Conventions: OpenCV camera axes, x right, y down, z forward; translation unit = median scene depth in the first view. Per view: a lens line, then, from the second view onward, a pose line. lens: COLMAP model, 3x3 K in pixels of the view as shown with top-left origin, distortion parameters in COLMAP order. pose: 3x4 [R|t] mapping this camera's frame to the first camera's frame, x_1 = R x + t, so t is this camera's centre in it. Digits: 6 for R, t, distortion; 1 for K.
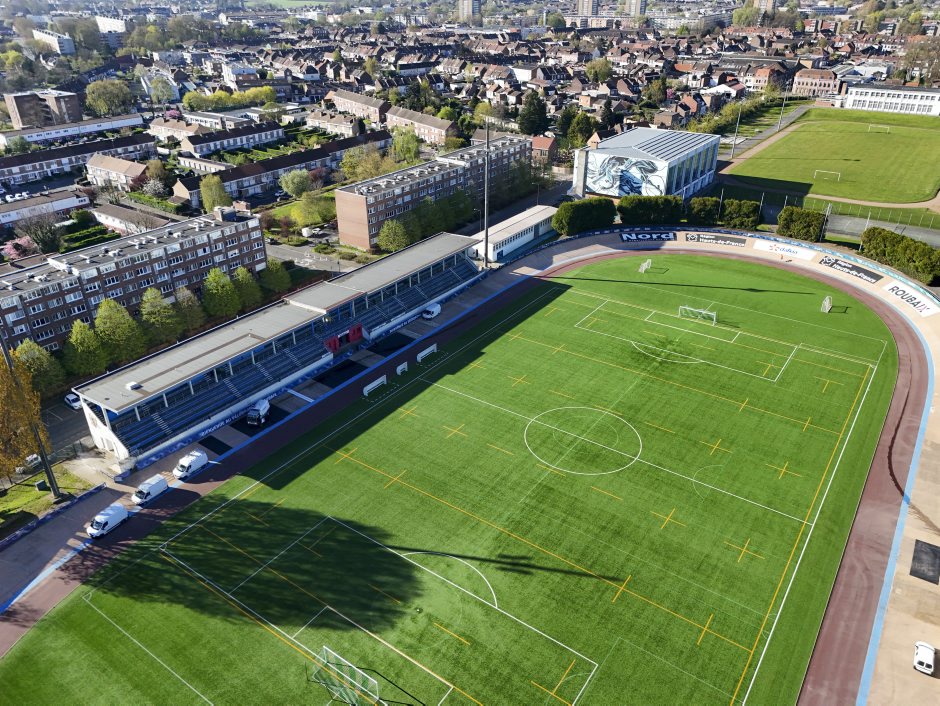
lens RADIAL K [[688.9, 0, 470.0], [0, 688.9, 353.0], [0, 0, 1]] dist [0.068555, -0.059244]
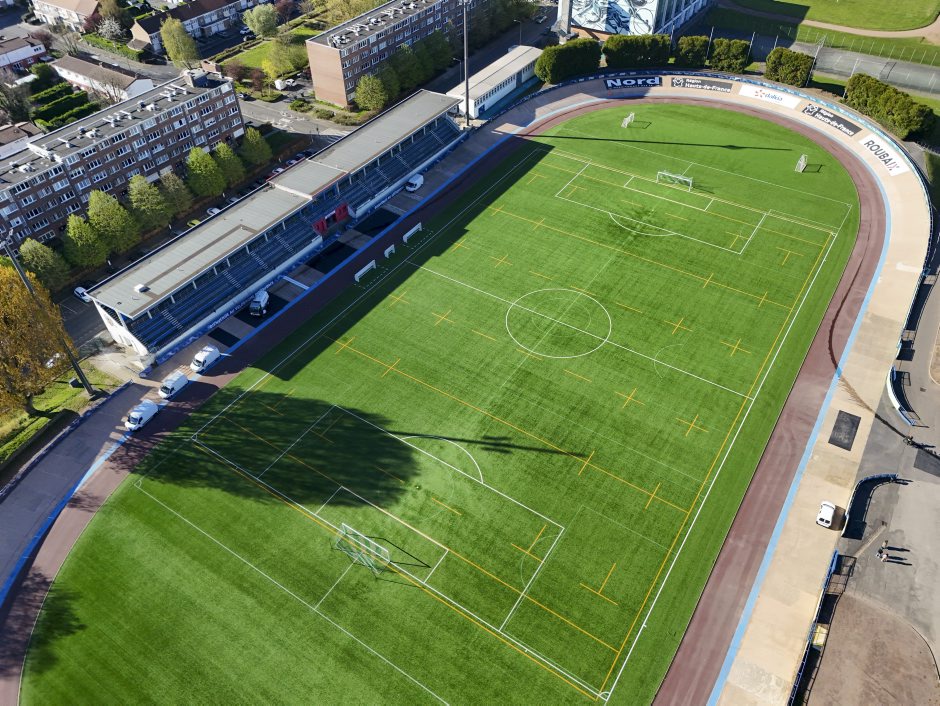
lens RADIAL K [[688.9, 0, 470.0], [0, 688.9, 353.0], [0, 0, 1]] dist [0.068555, -0.059244]
pose [[0.999447, -0.030060, 0.014248, 0.003731], [0.025022, 0.961560, 0.273451, -0.103786], [-0.021921, -0.272943, 0.961780, -0.052869]]
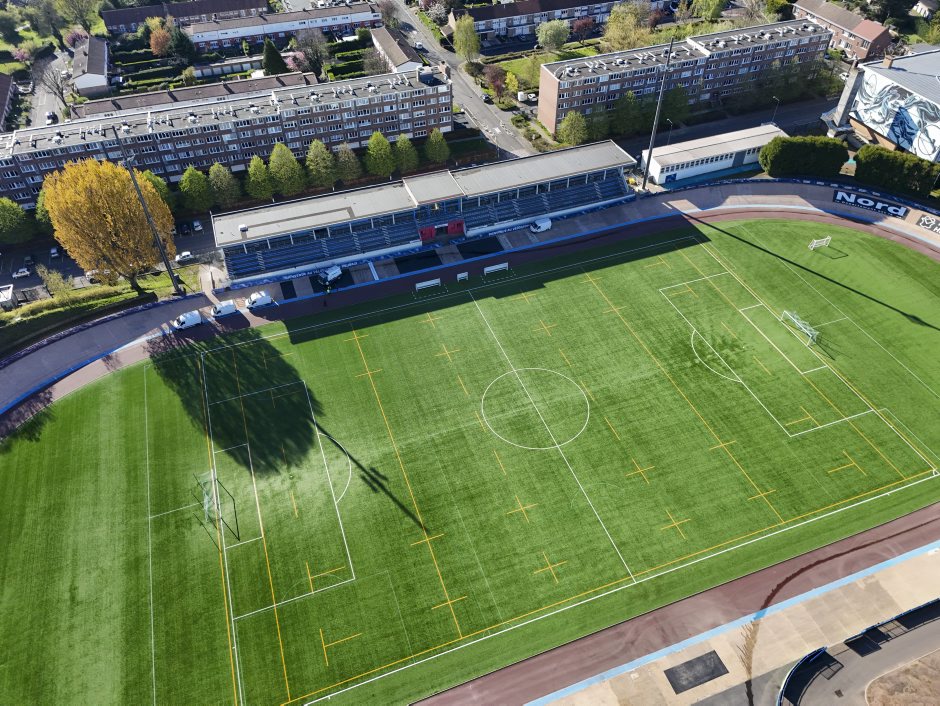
lens RADIAL K [[688.9, 0, 470.0], [0, 688.9, 353.0], [0, 0, 1]] dist [0.068555, -0.059244]
pose [[0.820027, 0.395899, -0.413304, 0.385325], [-0.263928, 0.902363, 0.340711, -0.227680], [0.507837, -0.170310, 0.844450, 0.046745]]
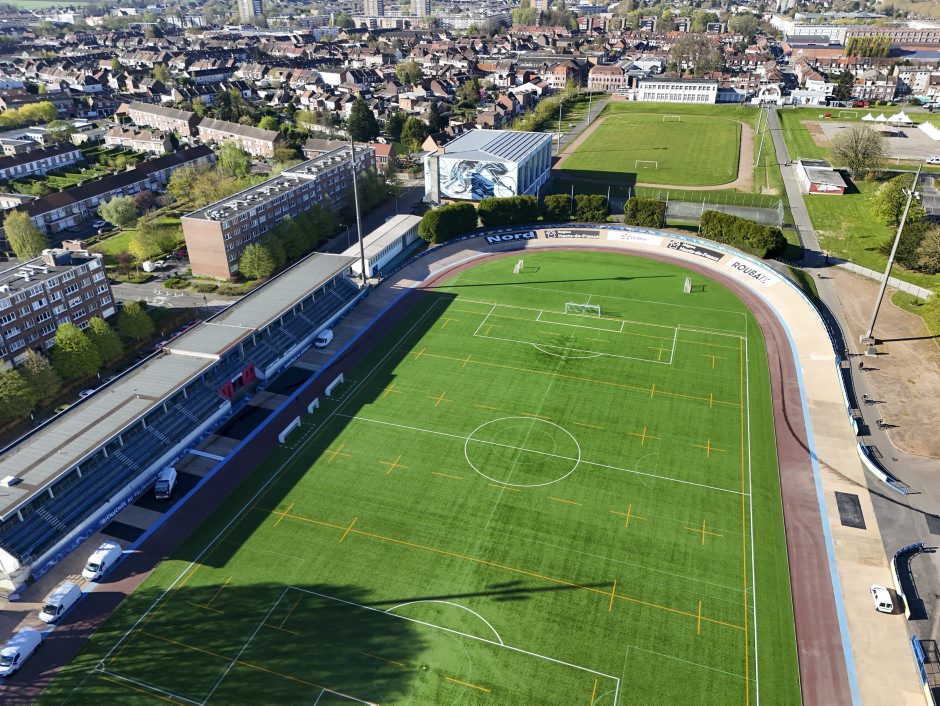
lens RADIAL K [[688.9, 0, 470.0], [0, 688.9, 353.0], [0, 0, 1]] dist [0.068555, -0.059244]
pose [[0.958566, -0.135821, 0.250406, -0.110880], [0.135523, 0.990601, 0.018516, -0.034001], [-0.250567, 0.016187, 0.967964, 0.040049]]
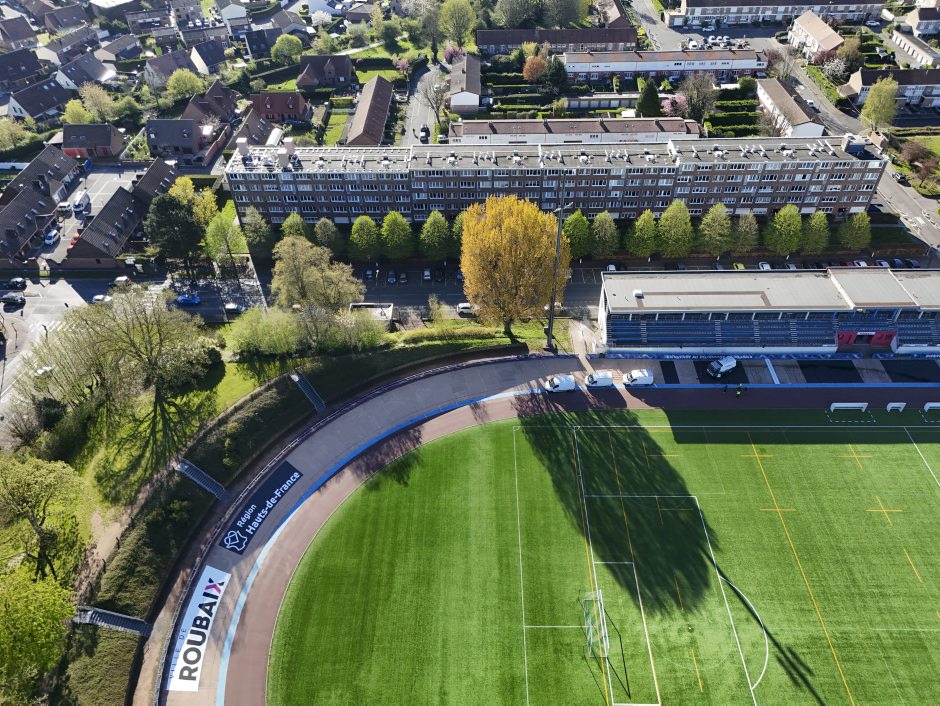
lens RADIAL K [[688.9, 0, 470.0], [0, 688.9, 353.0], [0, 0, 1]] dist [0.068555, -0.059244]
pose [[0.567183, 0.547920, -0.614887, 0.095297], [-0.378075, 0.836497, 0.396651, -0.168337], [0.731684, 0.007500, 0.681602, 0.001031]]
